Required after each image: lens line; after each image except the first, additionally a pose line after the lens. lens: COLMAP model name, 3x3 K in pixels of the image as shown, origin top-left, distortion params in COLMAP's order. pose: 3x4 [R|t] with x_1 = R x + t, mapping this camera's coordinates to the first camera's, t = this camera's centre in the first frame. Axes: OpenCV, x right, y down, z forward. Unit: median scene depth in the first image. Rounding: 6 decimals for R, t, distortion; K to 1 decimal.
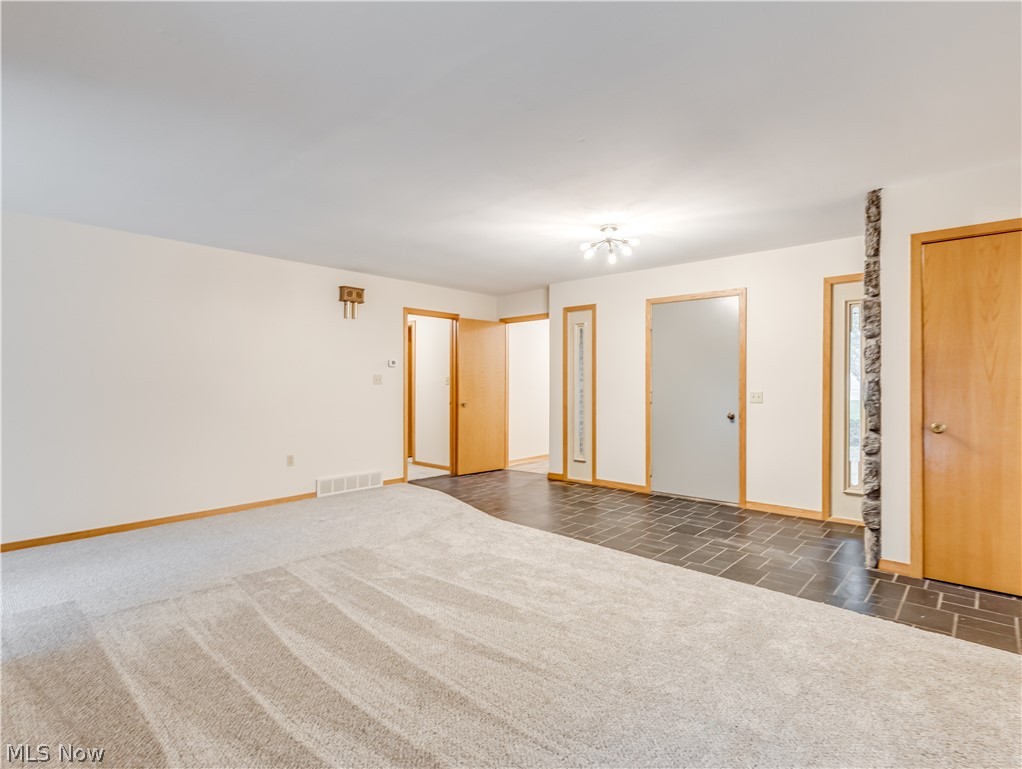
lens RADIAL K [[513.3, 0, 512.3], [0, 513.3, 384.2], [0, 0, 1]] dist [0.000515, -0.000418]
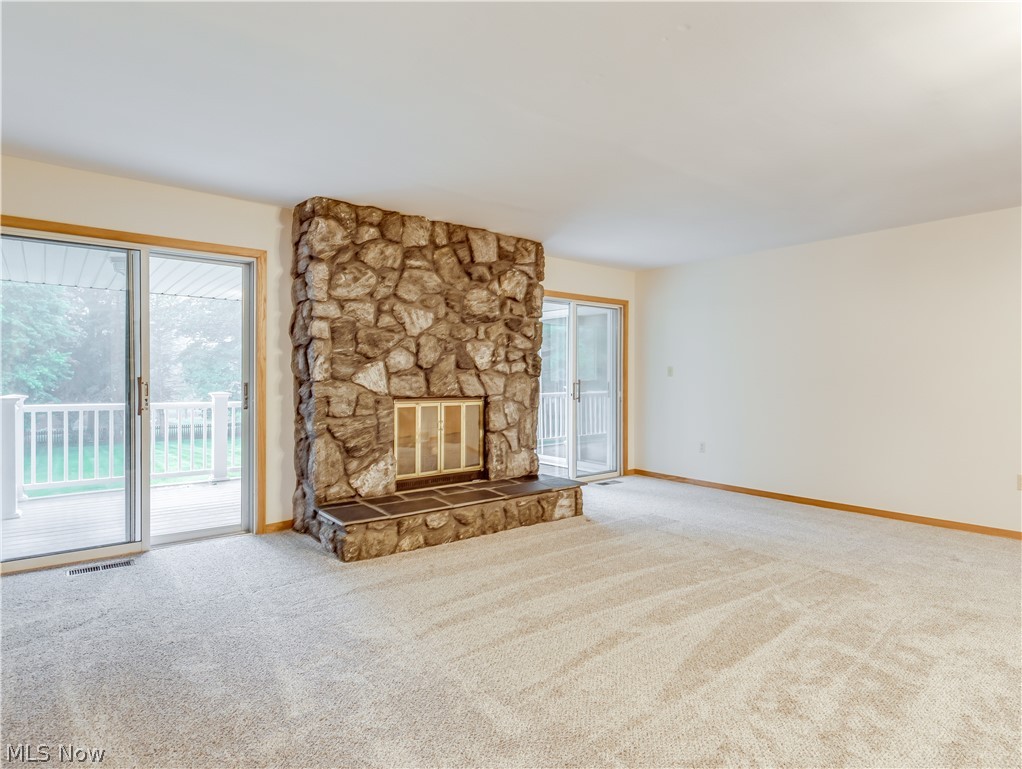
lens RADIAL K [[522.9, 0, 512.1], [0, 522.9, 380.0], [0, 0, 1]] dist [0.001085, 0.000128]
pose [[-0.103957, 0.010932, -0.994522, 0.732124], [-0.004661, 0.999923, 0.011478, -0.005097], [0.994571, 0.005829, -0.103898, 0.693562]]
